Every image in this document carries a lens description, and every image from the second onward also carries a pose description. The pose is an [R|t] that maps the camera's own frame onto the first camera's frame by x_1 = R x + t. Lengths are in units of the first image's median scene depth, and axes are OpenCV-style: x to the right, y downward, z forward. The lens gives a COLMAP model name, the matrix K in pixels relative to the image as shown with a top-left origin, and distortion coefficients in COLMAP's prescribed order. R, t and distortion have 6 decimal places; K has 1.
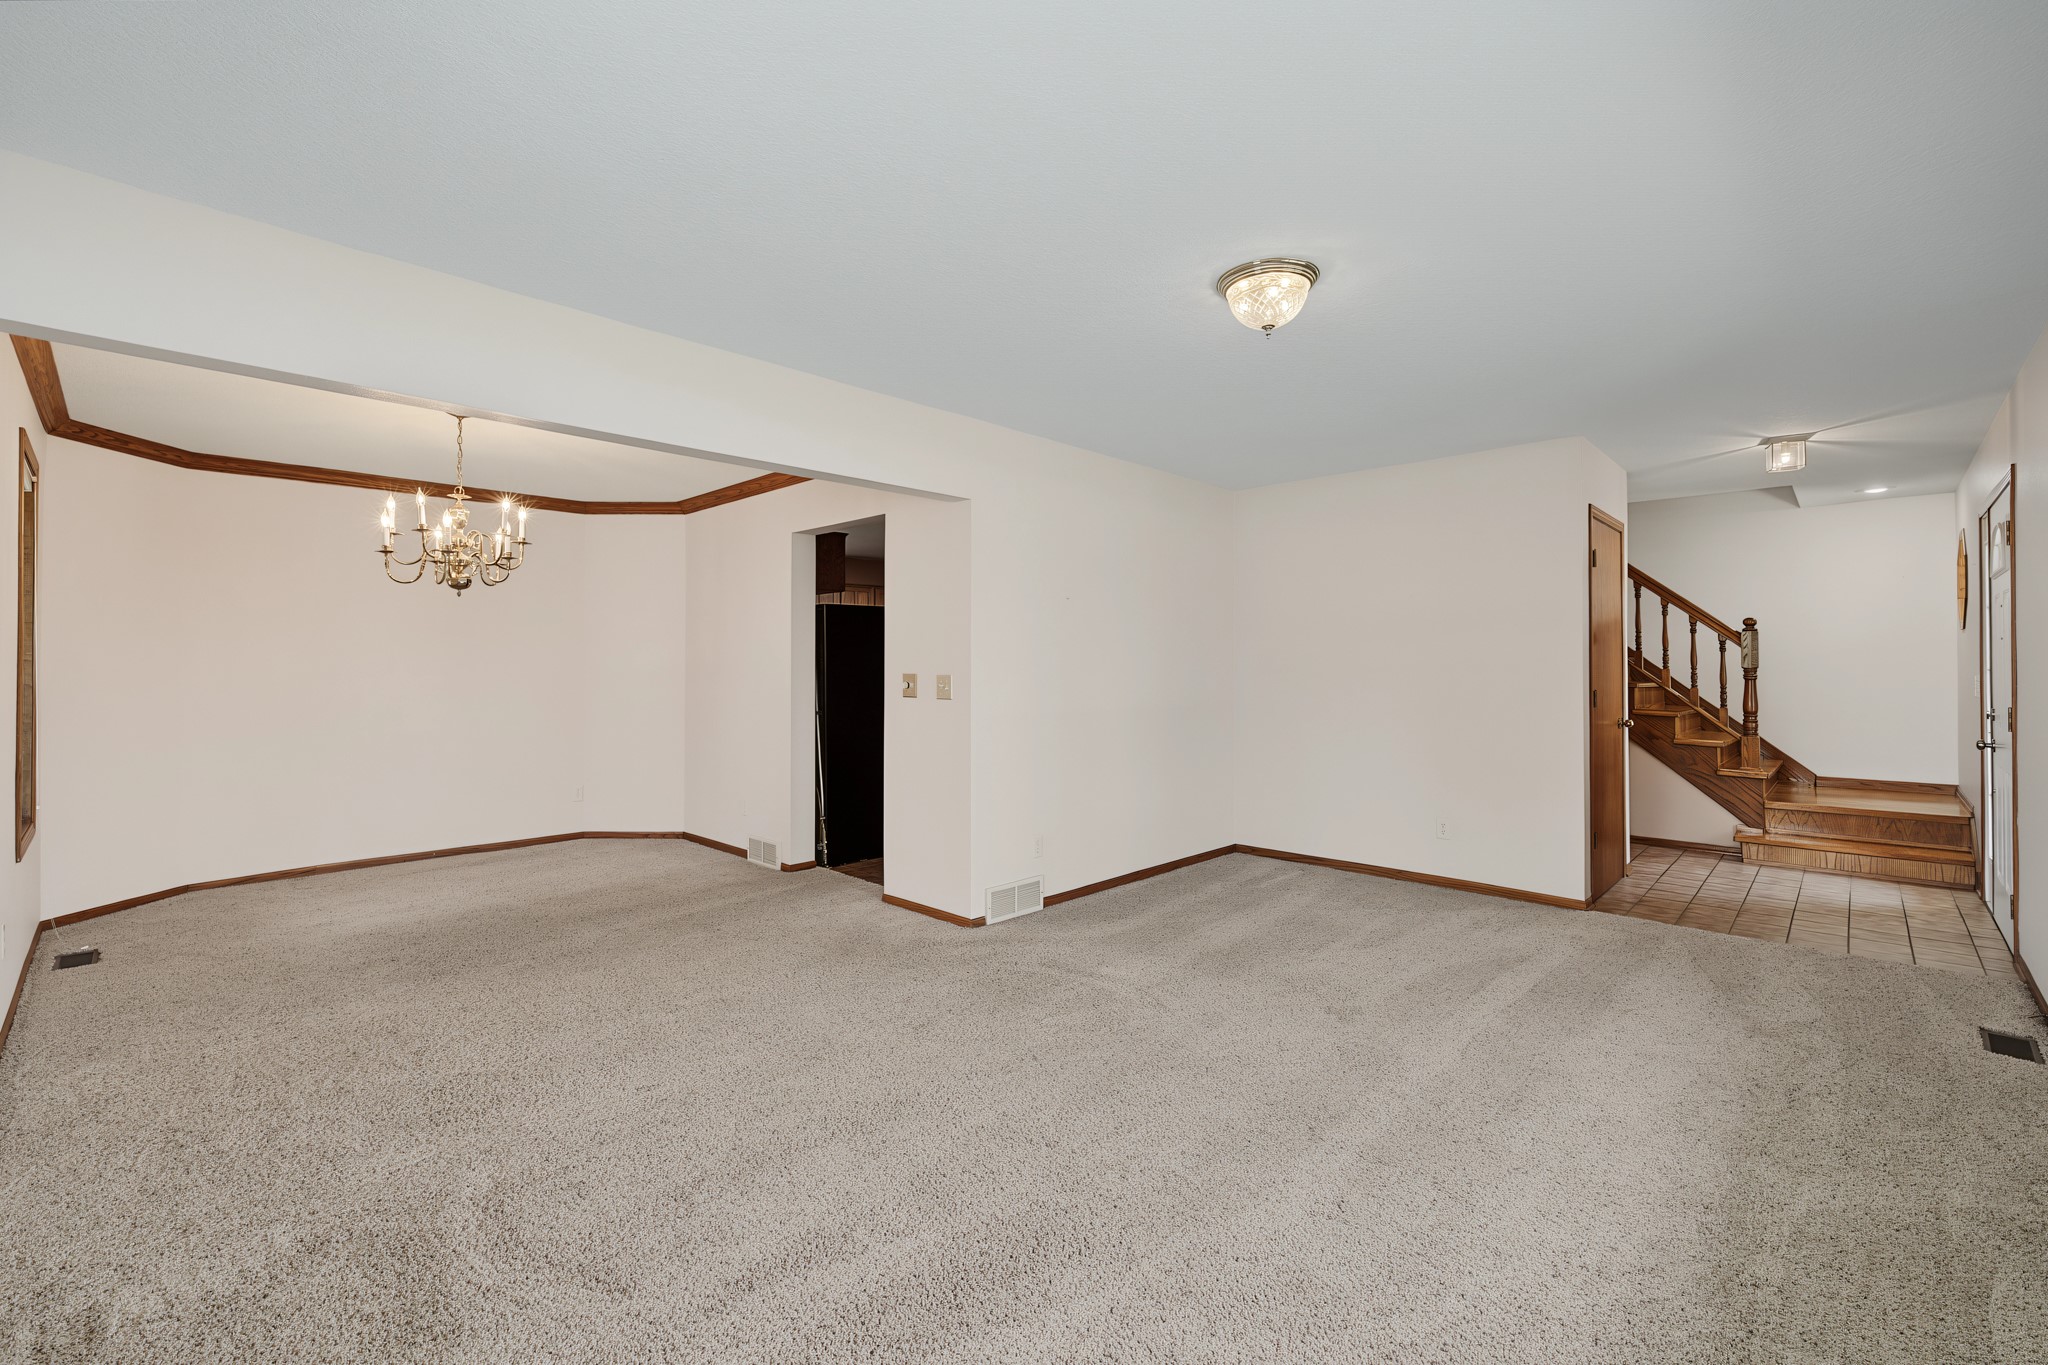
lens RADIAL K [[867.5, 0, 1029.9], [0, 867.5, 656.9], [0, 0, 1]] dist [-0.000005, 0.000018]
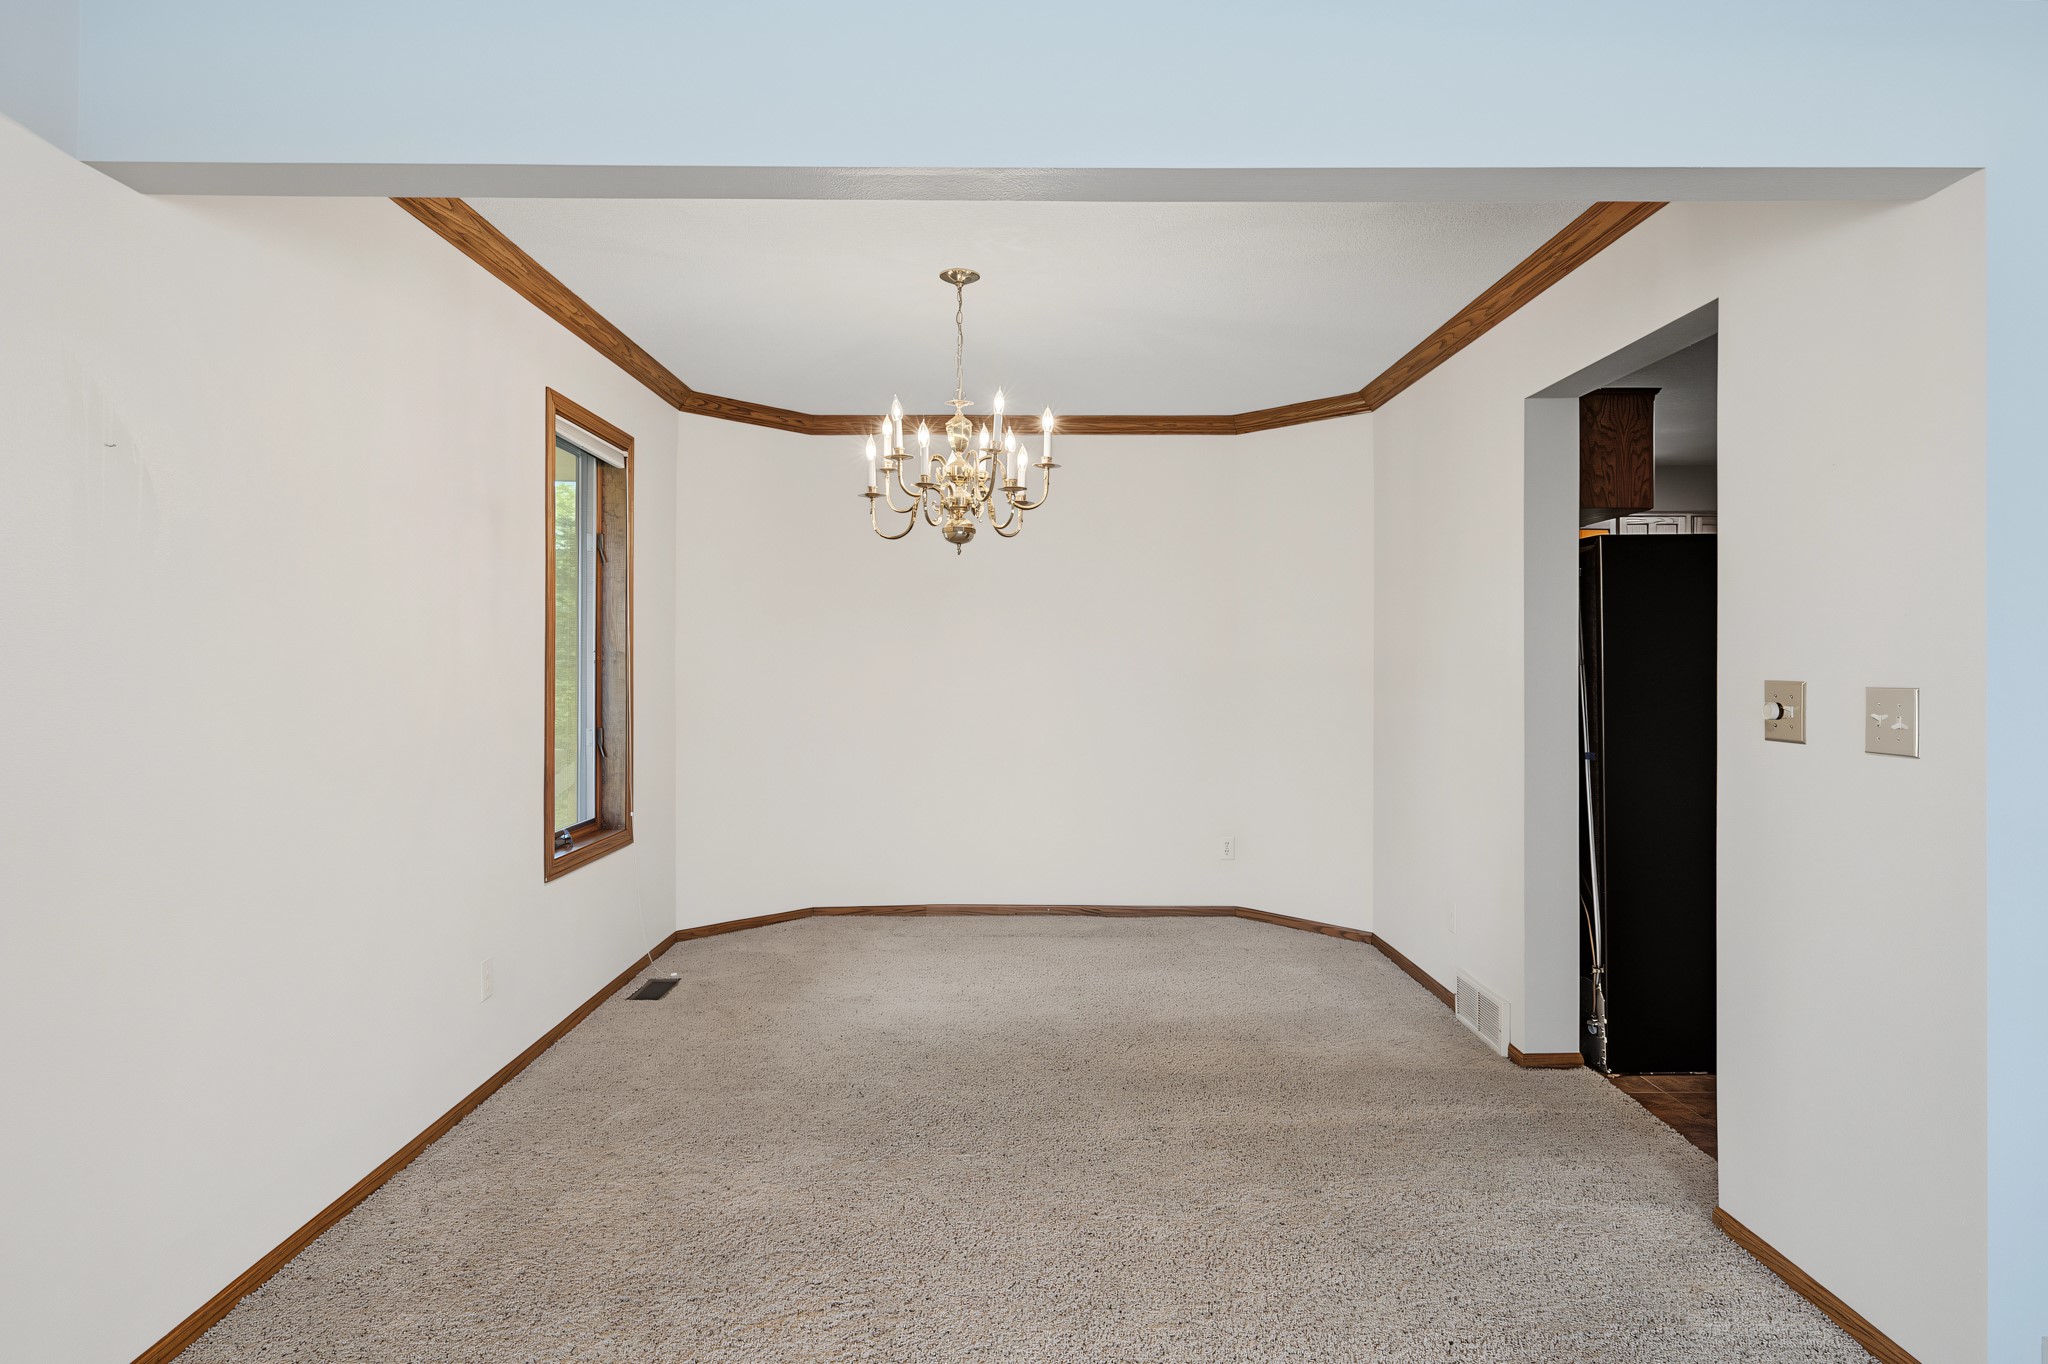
lens RADIAL K [[1107.4, 0, 1024.7], [0, 1107.4, 654.1], [0, 0, 1]] dist [0.004297, 0.000848]
pose [[0.699720, -0.001880, -0.714415, -0.021594], [0.005382, 0.999982, 0.002639, 0.003937], [0.714397, -0.005691, 0.699717, 0.439728]]
